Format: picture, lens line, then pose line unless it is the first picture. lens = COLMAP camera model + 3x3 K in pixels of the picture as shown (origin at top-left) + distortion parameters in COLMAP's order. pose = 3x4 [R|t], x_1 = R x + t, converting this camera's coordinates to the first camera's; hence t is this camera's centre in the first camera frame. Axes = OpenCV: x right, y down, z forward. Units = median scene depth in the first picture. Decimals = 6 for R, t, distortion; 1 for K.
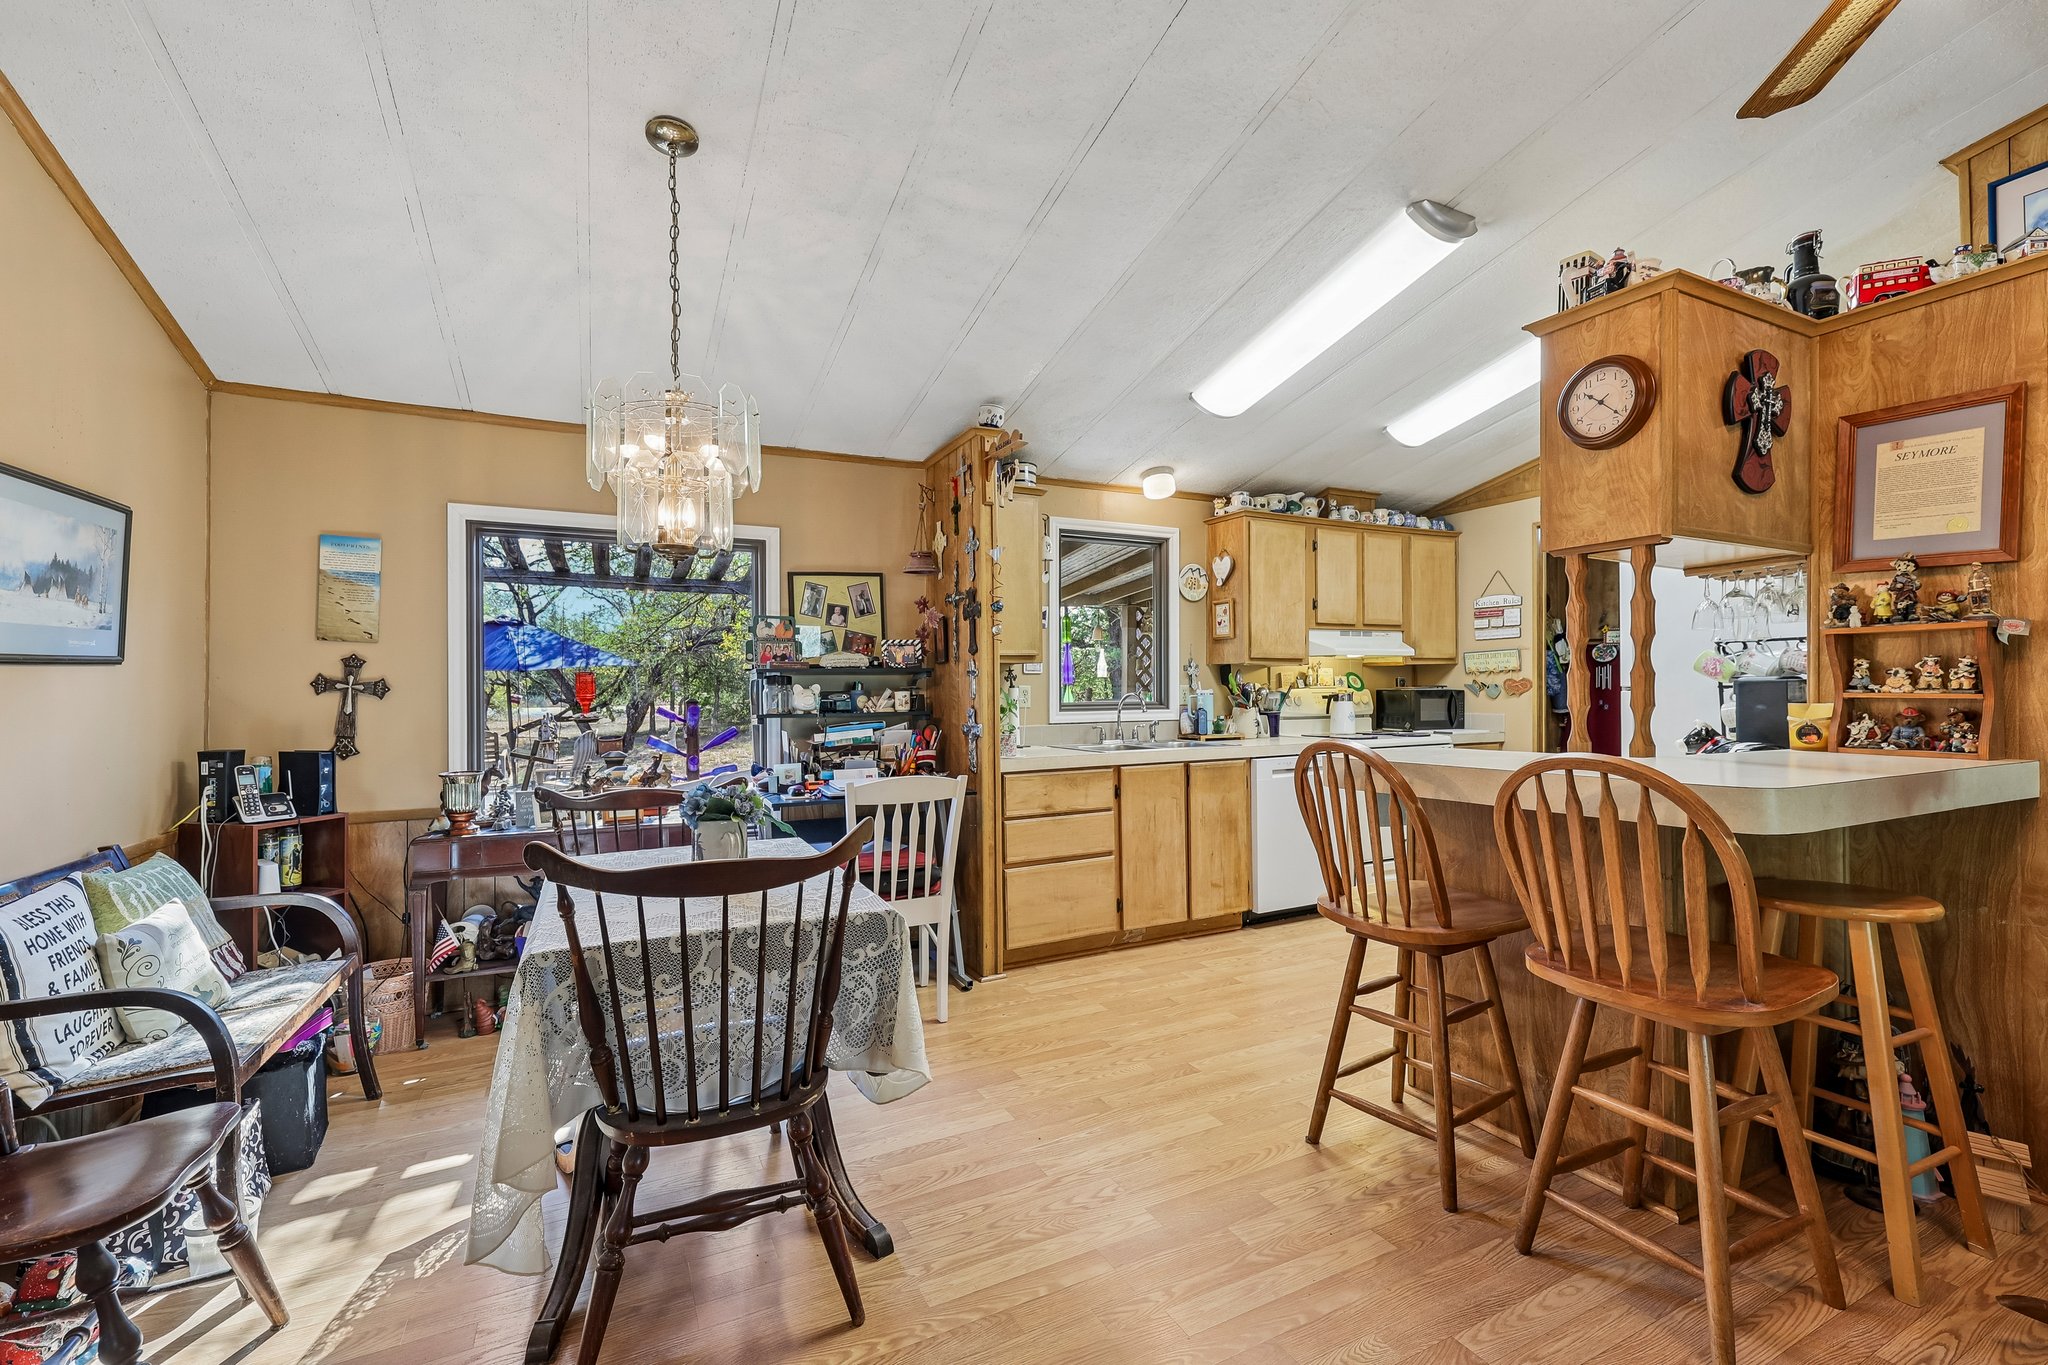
lens RADIAL K [[868.4, 0, 1024.4], [0, 868.4, 689.0], [0, 0, 1]] dist [-0.004924, 0.001303]
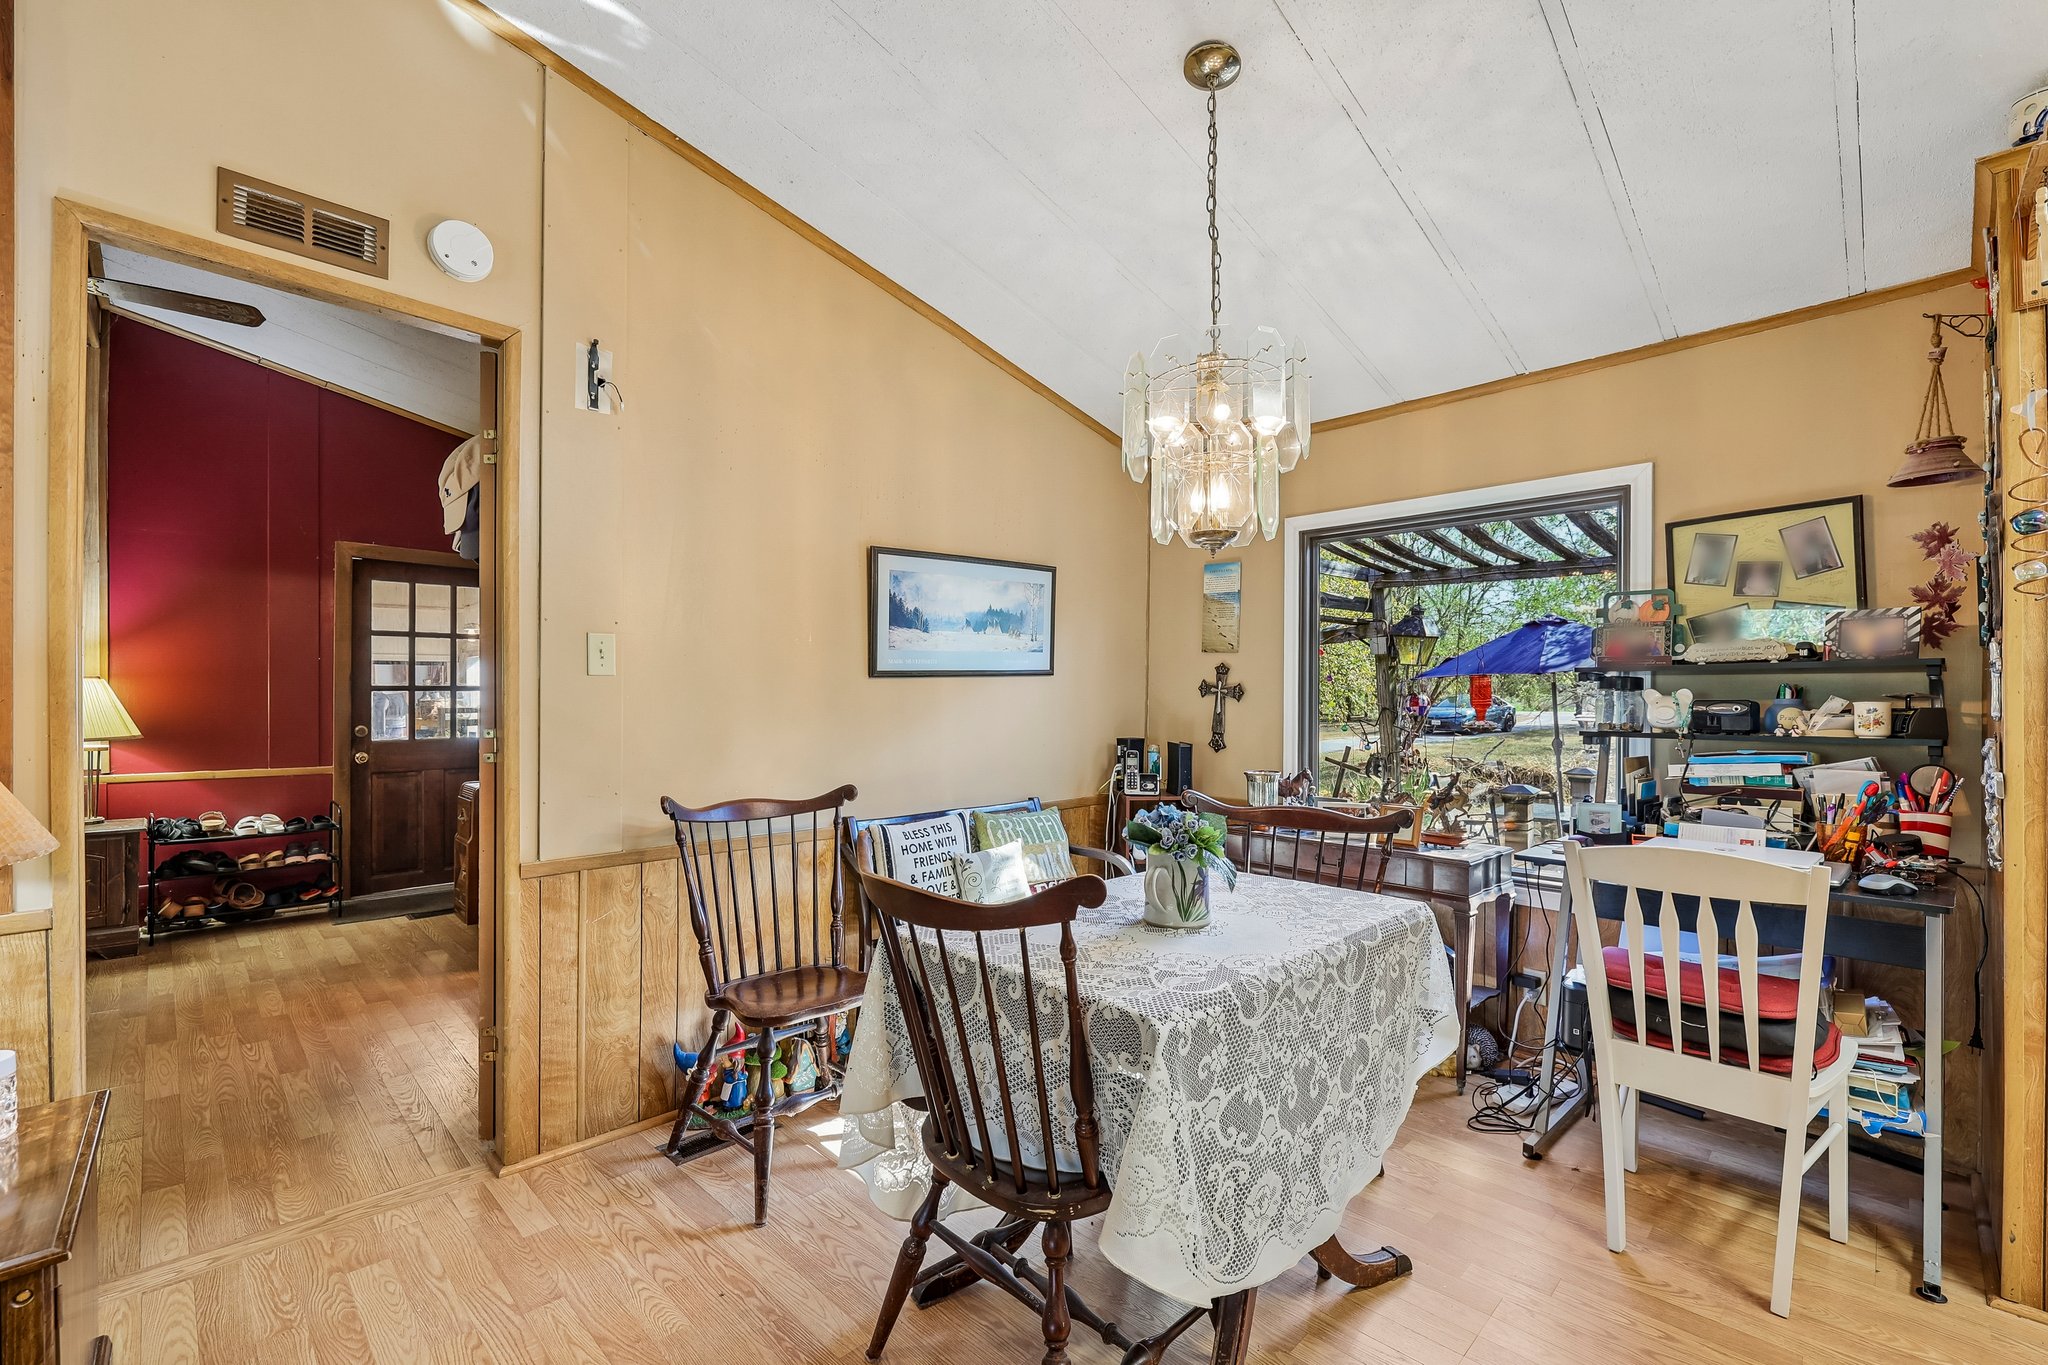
lens RADIAL K [[868.4, 0, 1035.2], [0, 868.4, 695.4], [0, 0, 1]] dist [-0.004924, 0.001303]
pose [[0.322581, 0.008706, -0.946502, 0.206657], [-0.004006, 0.999961, 0.007832, -0.003333], [0.946533, 0.001265, 0.322604, 0.302282]]
